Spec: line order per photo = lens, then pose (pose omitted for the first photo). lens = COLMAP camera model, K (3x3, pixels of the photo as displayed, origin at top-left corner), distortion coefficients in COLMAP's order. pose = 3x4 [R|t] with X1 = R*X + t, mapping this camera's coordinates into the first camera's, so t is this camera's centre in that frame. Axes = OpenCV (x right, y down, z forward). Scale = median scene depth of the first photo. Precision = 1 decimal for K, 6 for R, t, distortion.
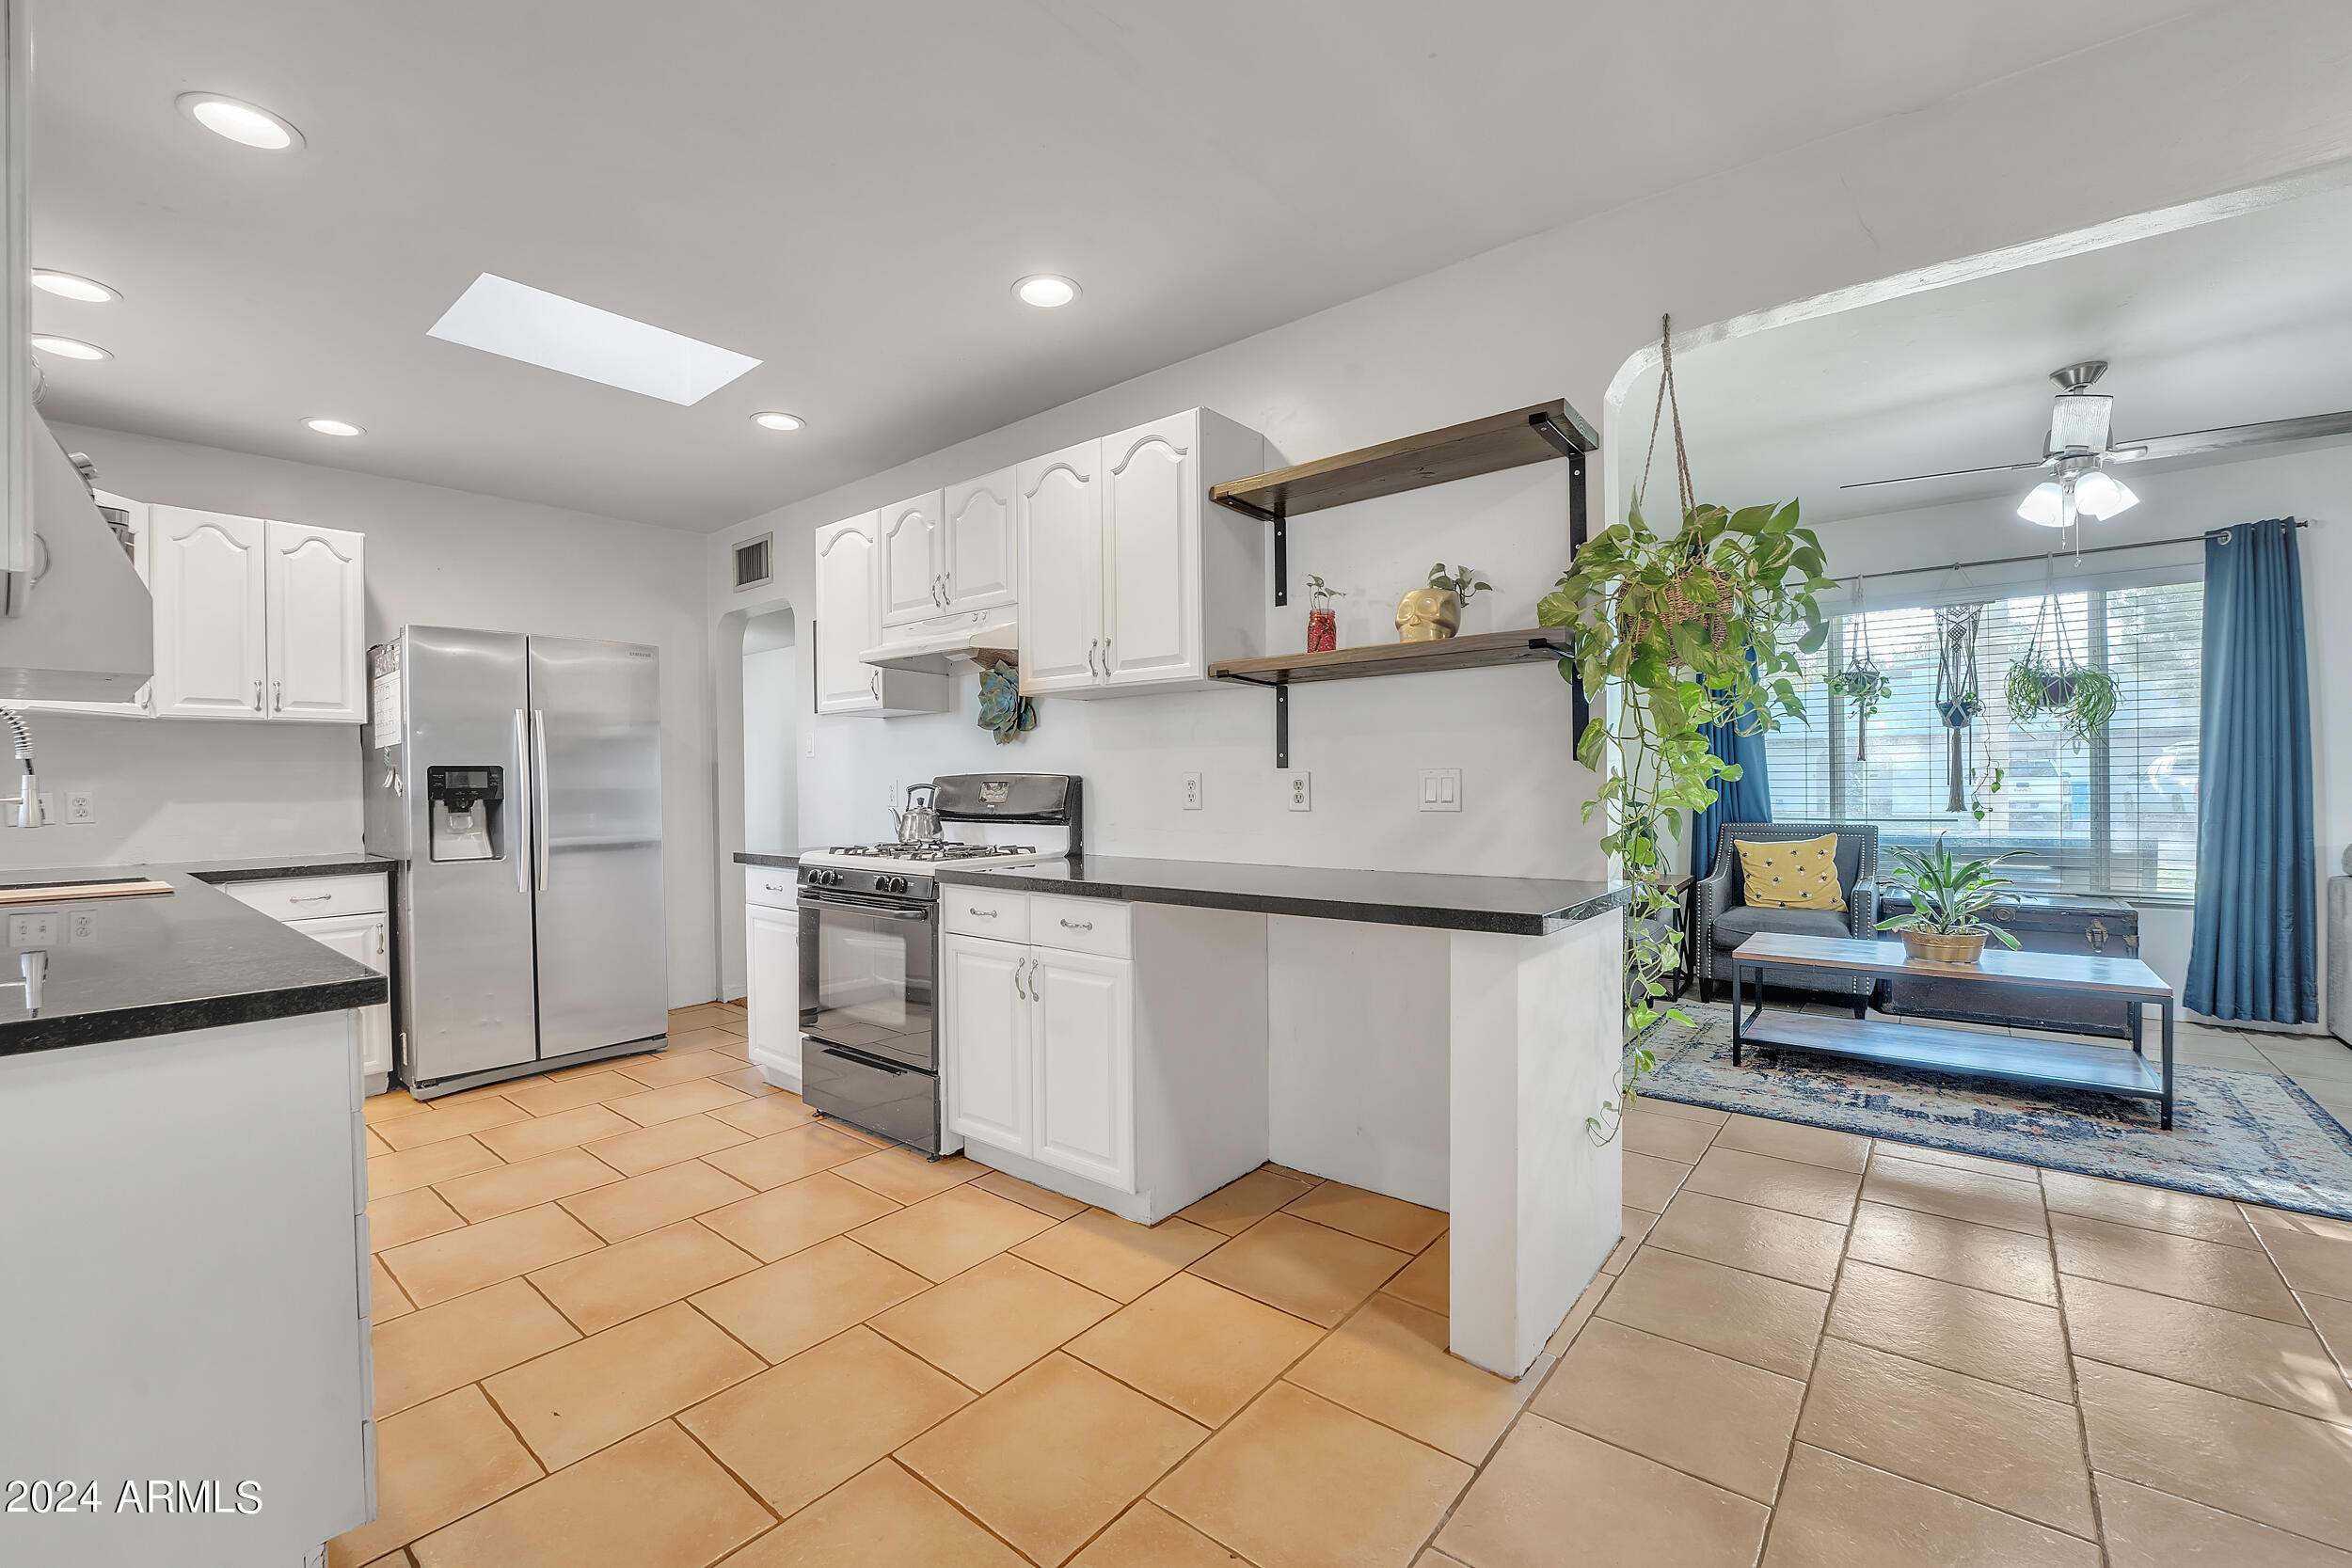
lens RADIAL K [[969.8, 0, 1176.0], [0, 969.8, 784.0], [0, 0, 1]] dist [-0.030161, -0.000021]
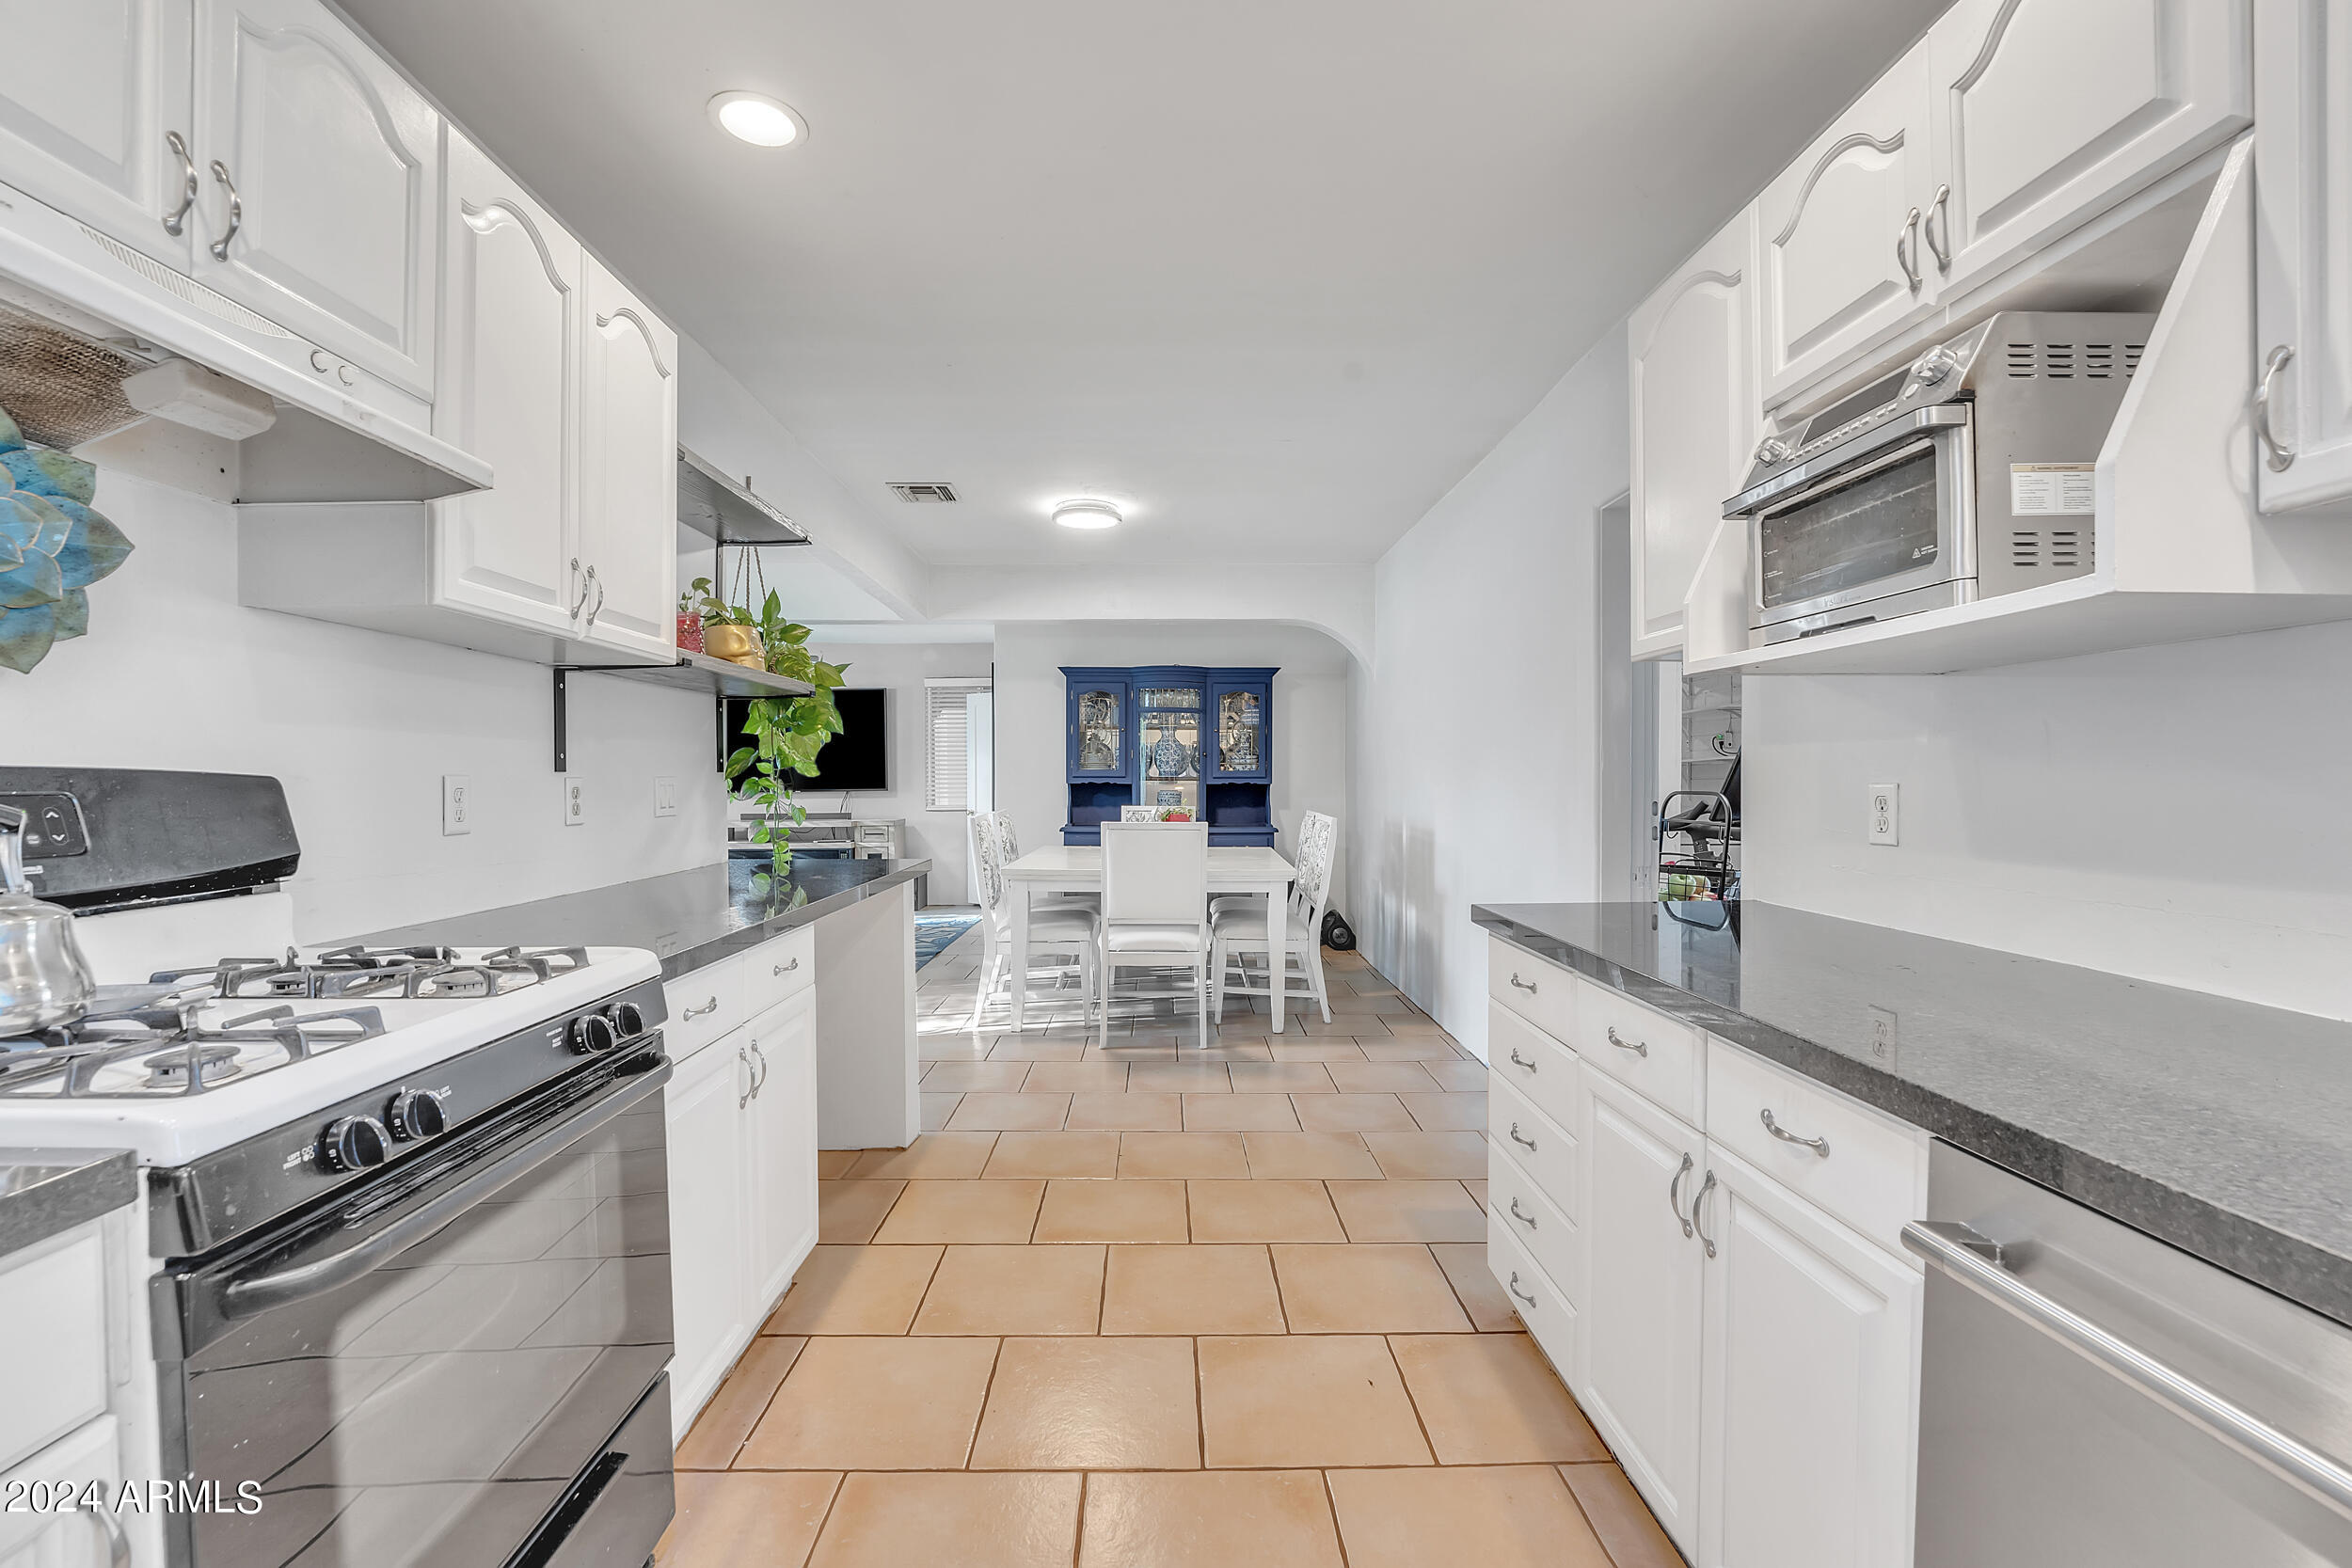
lens RADIAL K [[969.8, 0, 1176.0], [0, 969.8, 784.0], [0, 0, 1]] dist [-0.030161, -0.000021]
pose [[-0.647330, 0.011644, 0.762121, -0.915413], [0.012924, 0.999907, -0.004300, 0.003558], [-0.762101, 0.007066, -0.647420, 1.266966]]
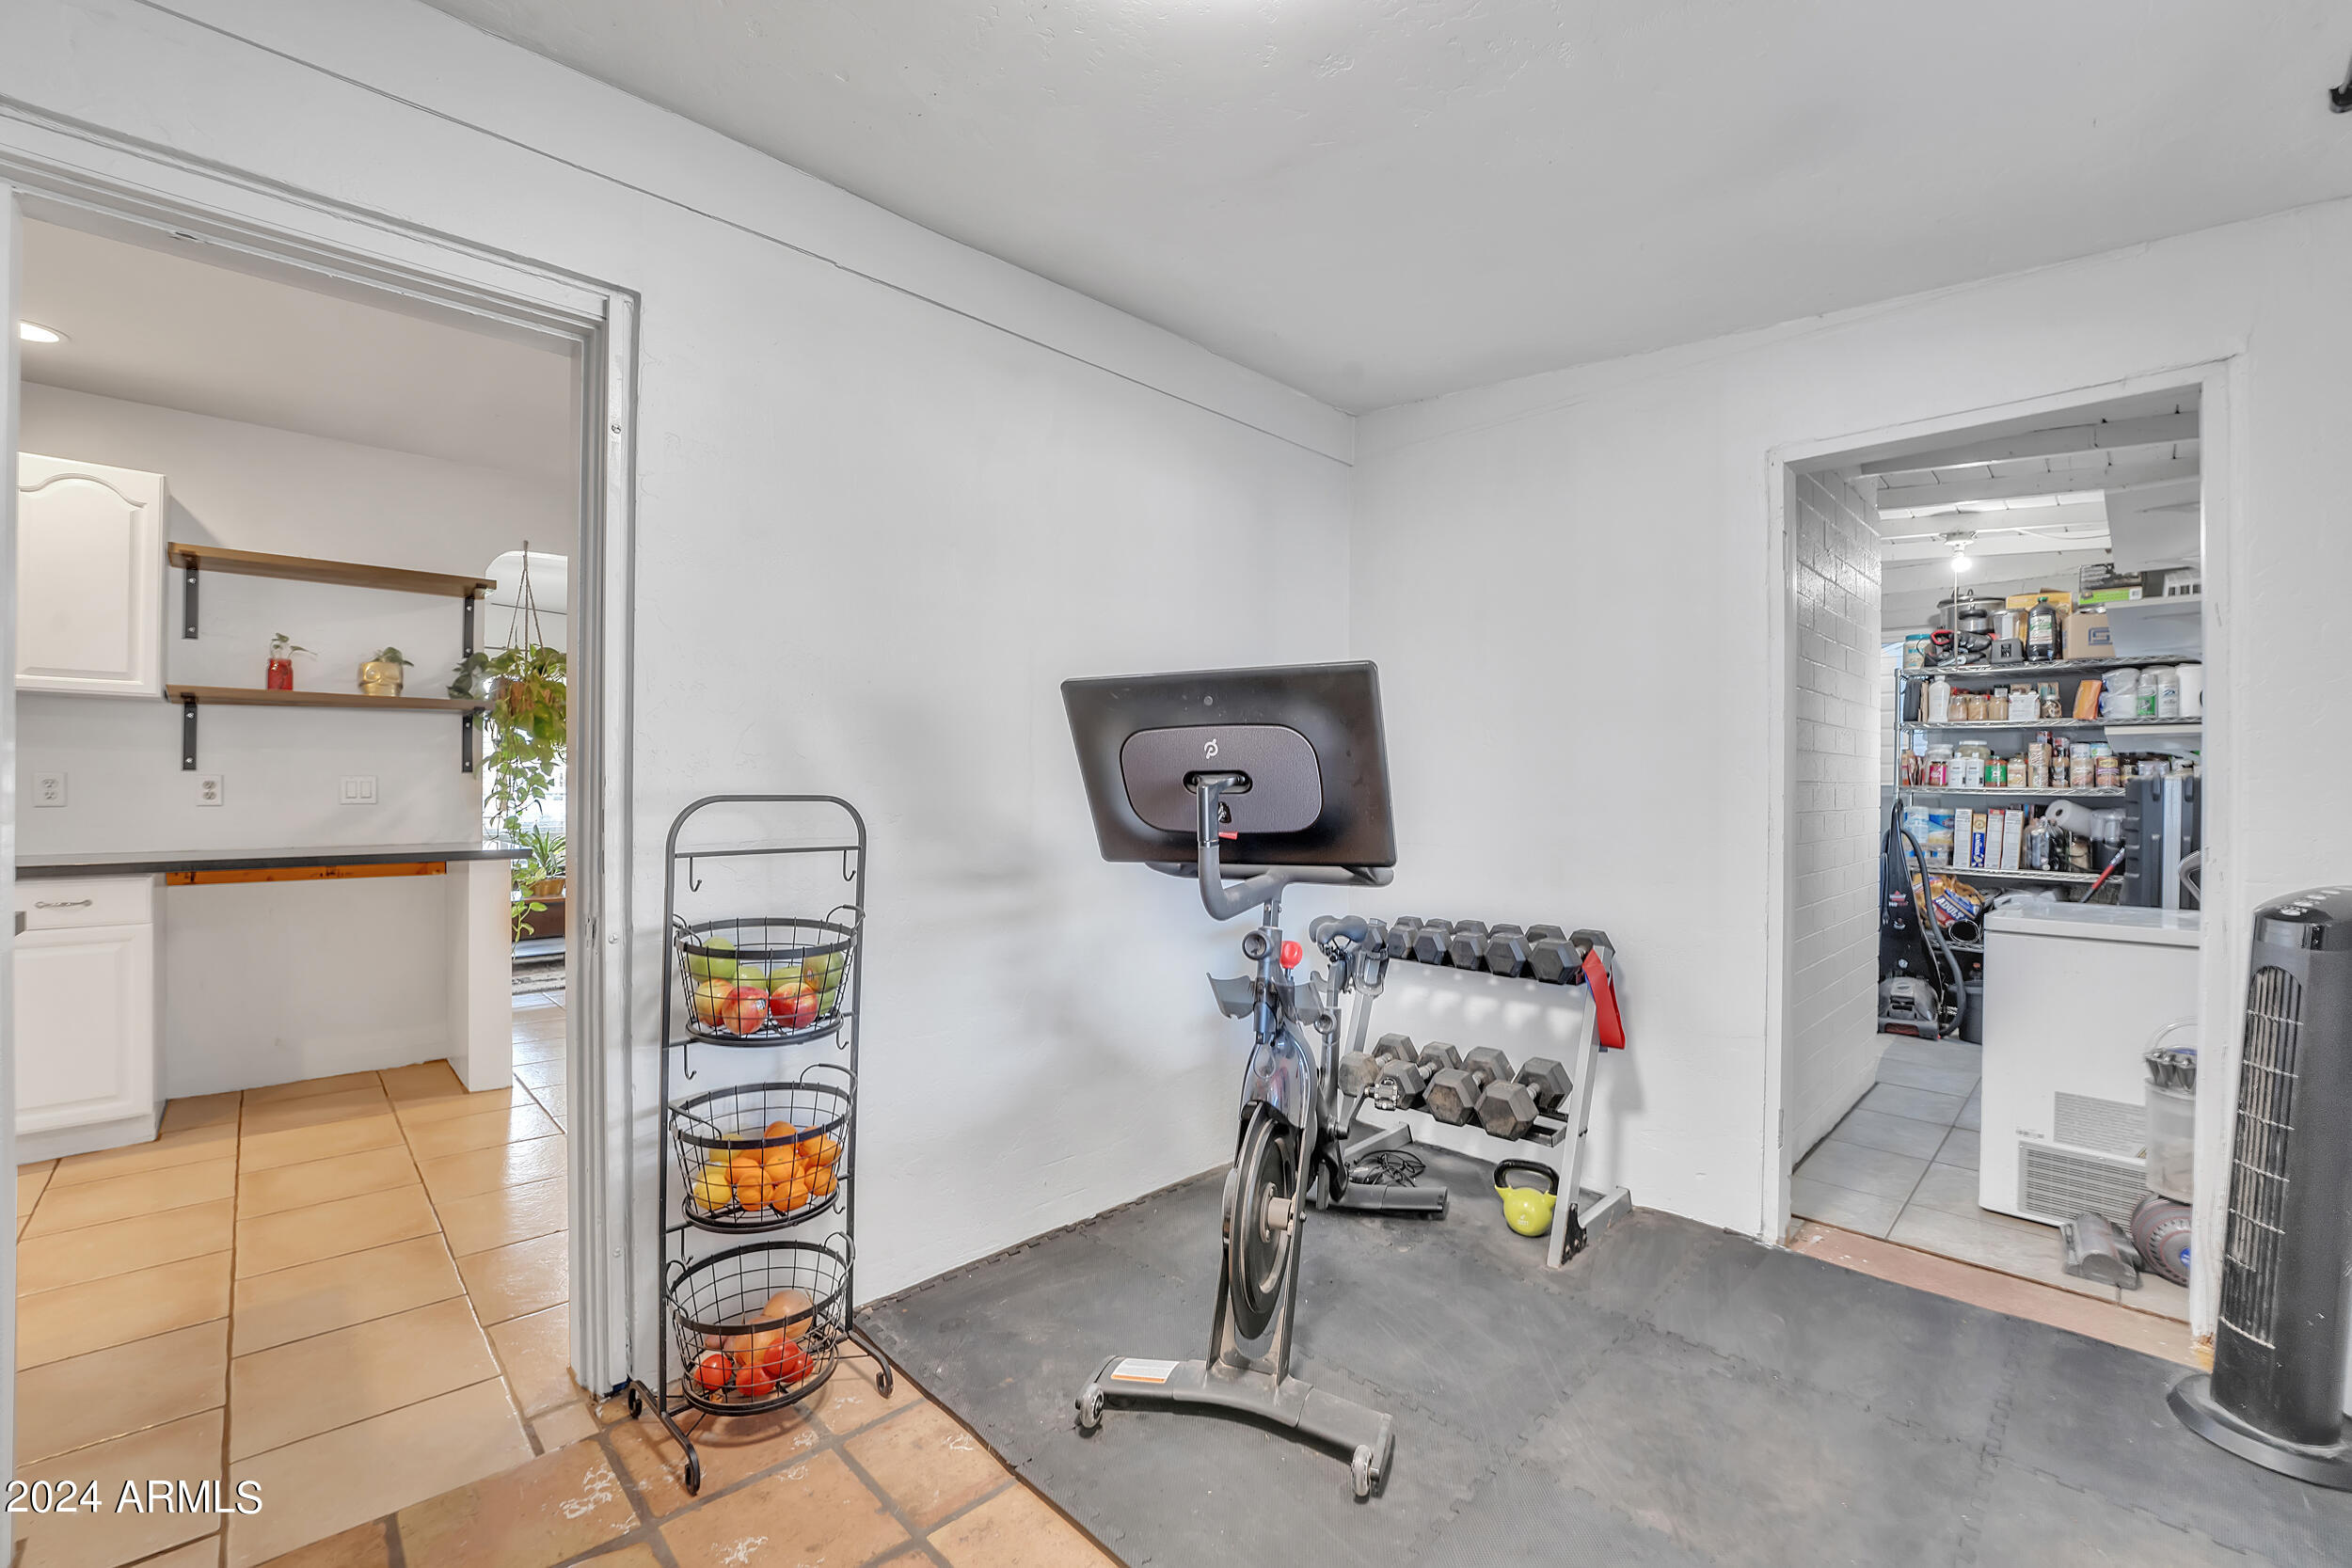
lens RADIAL K [[969.8, 0, 1176.0], [0, 969.8, 784.0], [0, 0, 1]] dist [-0.030161, -0.000021]
pose [[0.108084, 0.016831, 0.993999, -1.061713], [-0.005059, 0.999853, -0.016380, 0.015116], [-0.994129, -0.003258, 0.108153, -0.427878]]
